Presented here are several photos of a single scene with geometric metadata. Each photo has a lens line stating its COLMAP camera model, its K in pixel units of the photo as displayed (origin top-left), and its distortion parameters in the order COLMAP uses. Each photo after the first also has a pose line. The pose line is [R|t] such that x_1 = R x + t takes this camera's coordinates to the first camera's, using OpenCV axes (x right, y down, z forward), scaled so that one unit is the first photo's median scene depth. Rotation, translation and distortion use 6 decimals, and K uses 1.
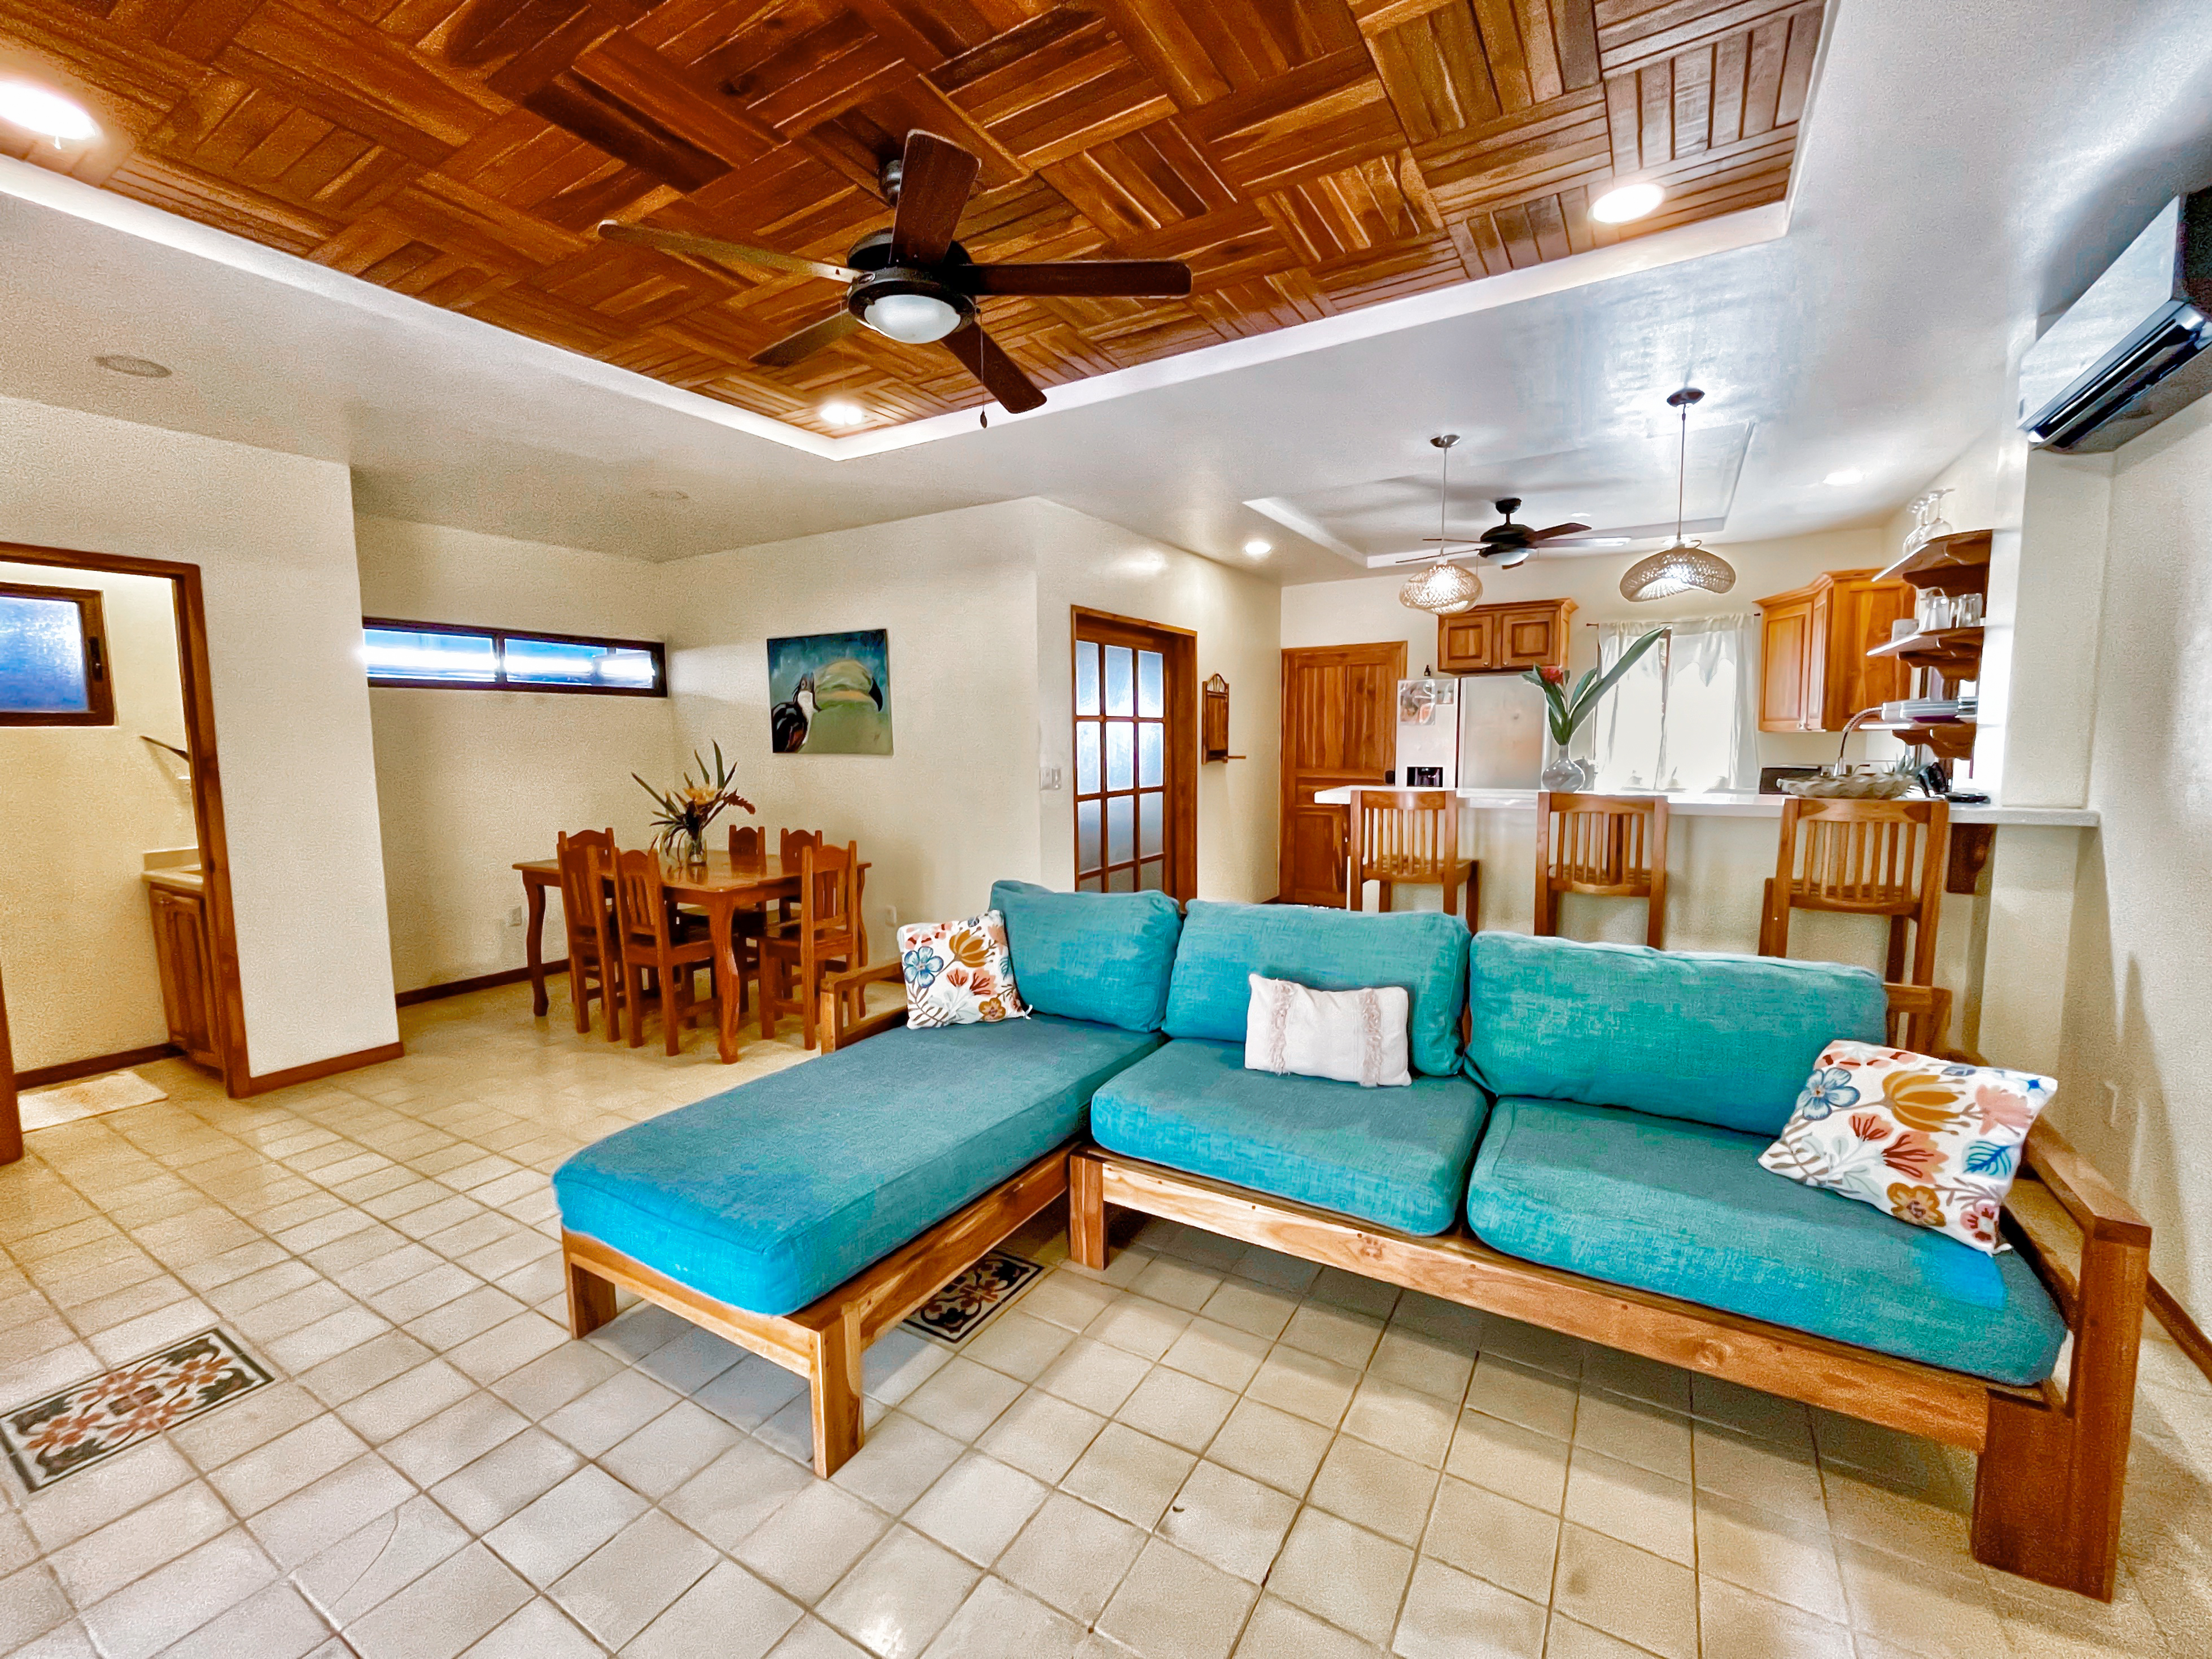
lens RADIAL K [[926.7, 0, 1106.0], [0, 926.7, 829.5], [0, 0, 1]] dist [-0.003284, -0.000235]
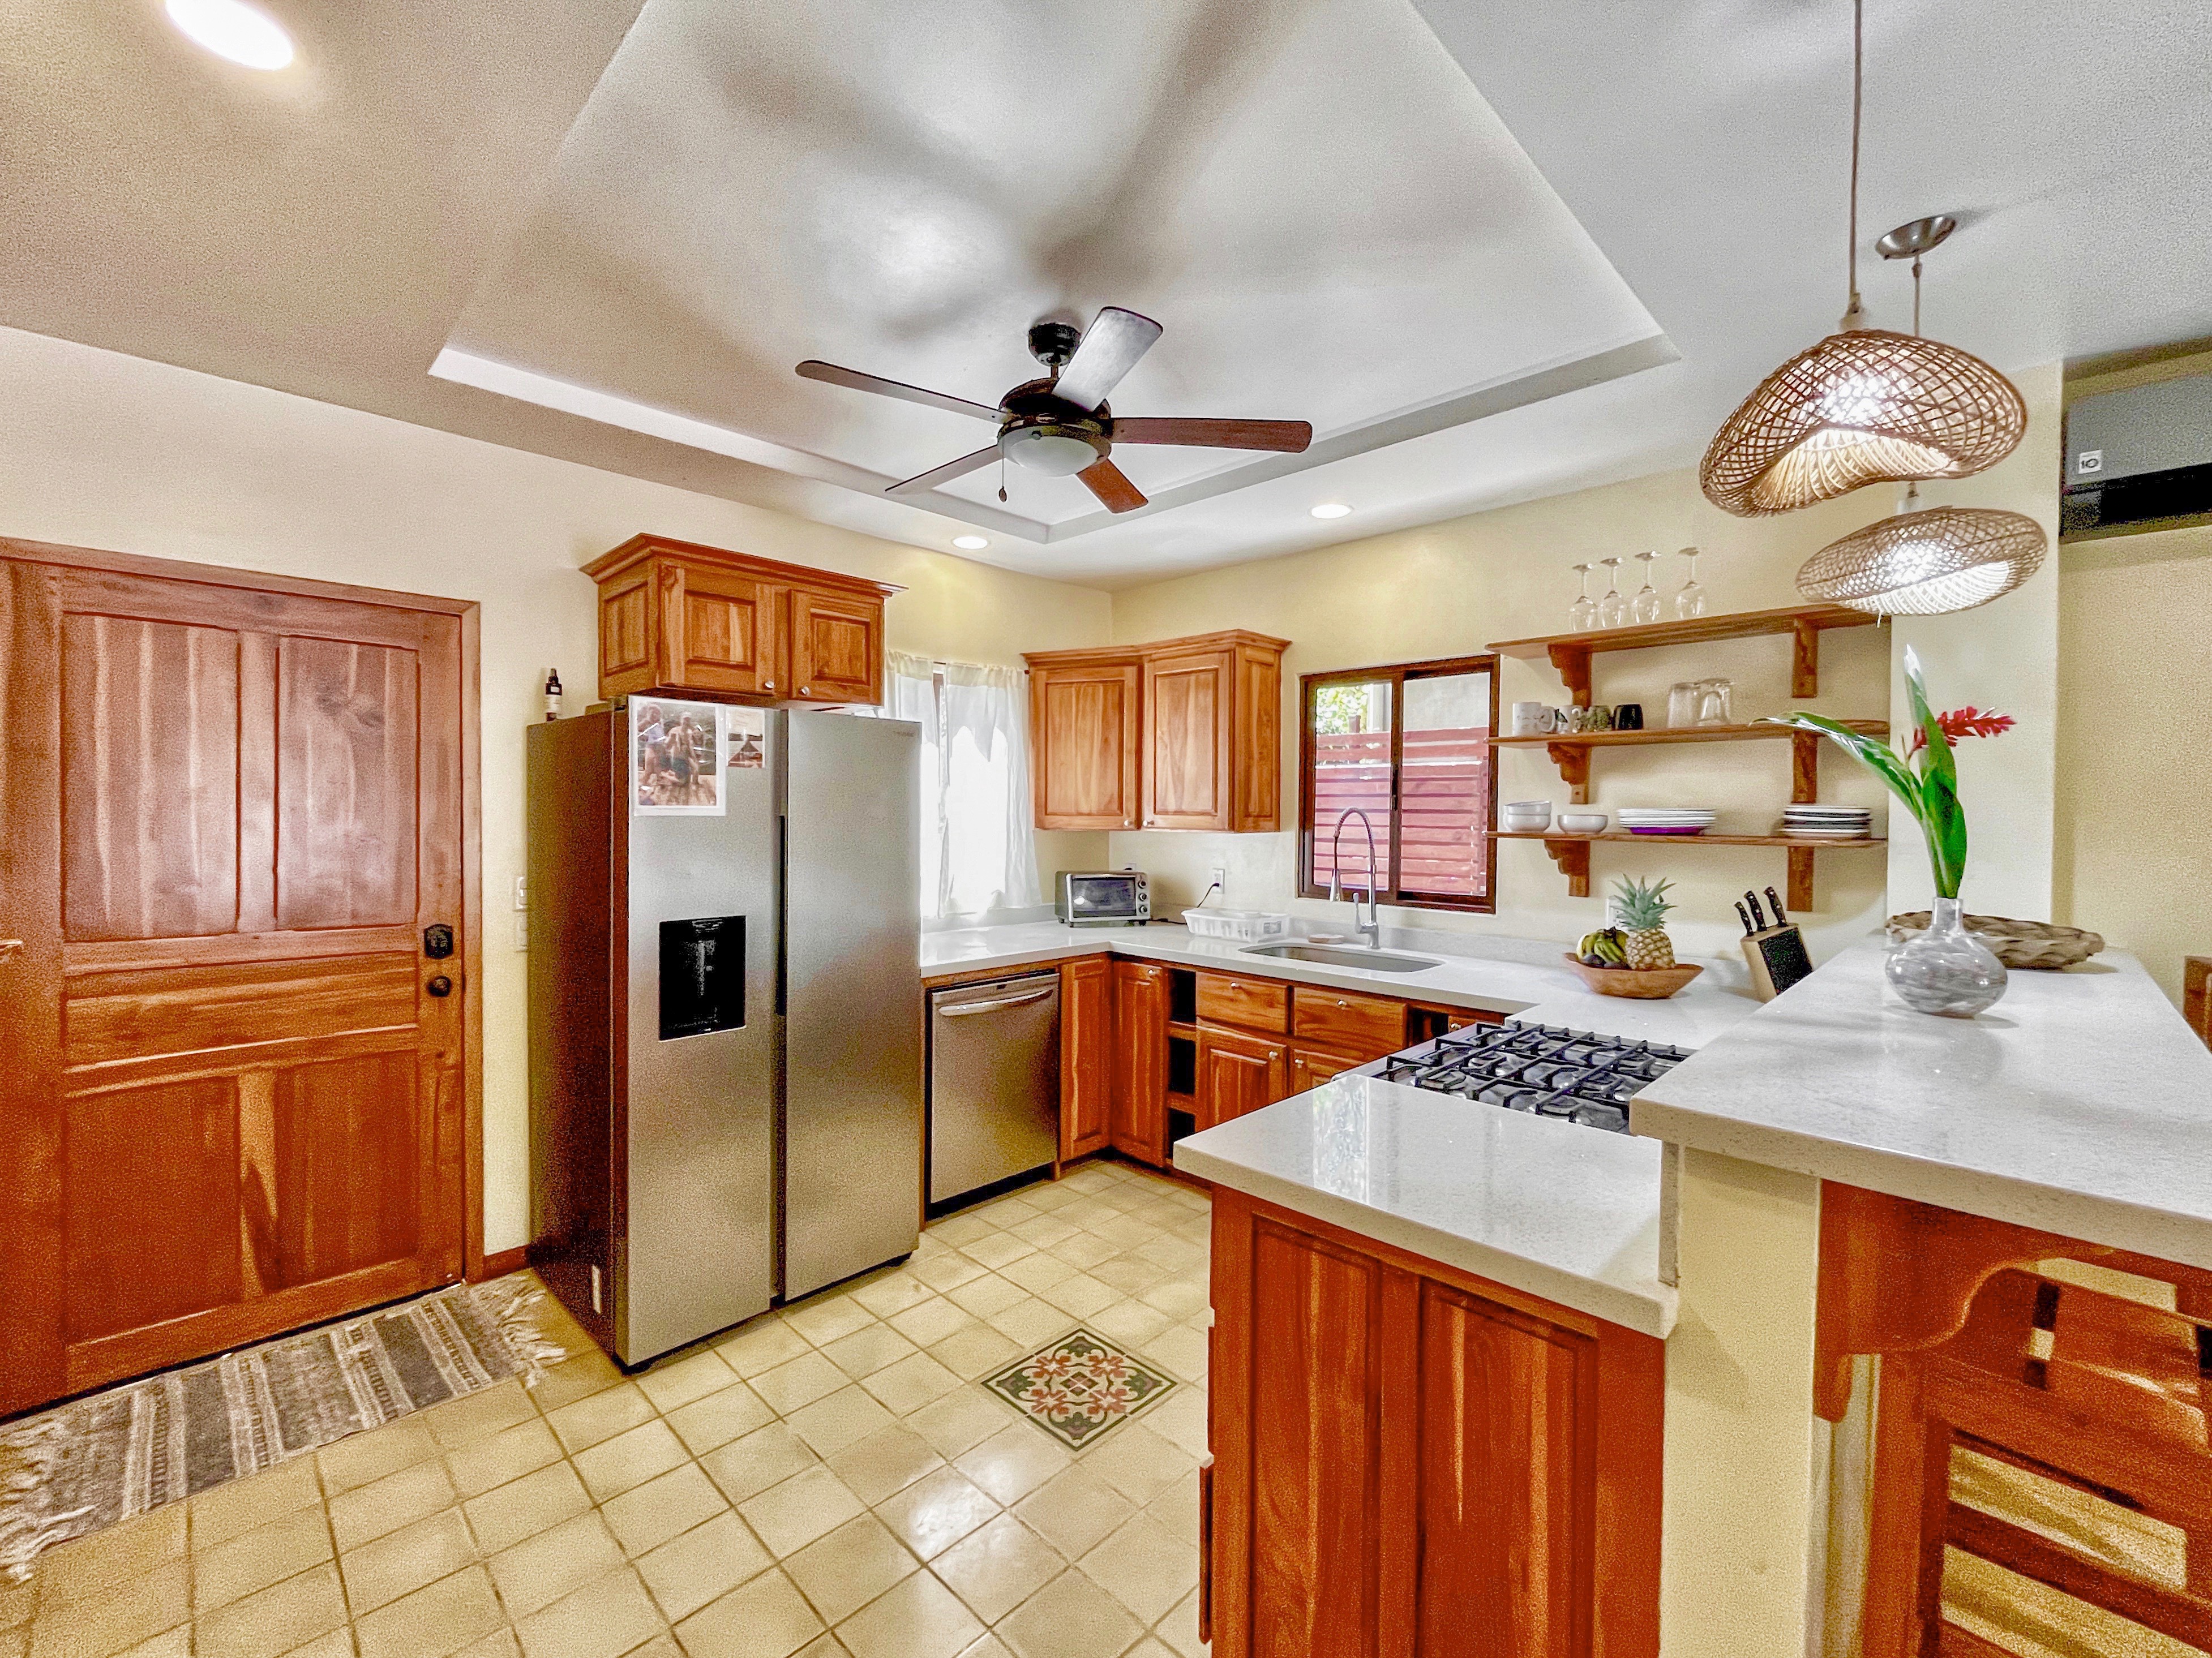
lens RADIAL K [[926.5, 0, 1106.0], [0, 926.5, 829.0], [0, 0, 1]] dist [-0.003284, -0.000235]
pose [[0.240319, -0.004409, 0.970684, -0.002704], [0.085877, 0.996165, -0.016737, -0.101036], [-0.966888, 0.087382, 0.239776, 0.872245]]
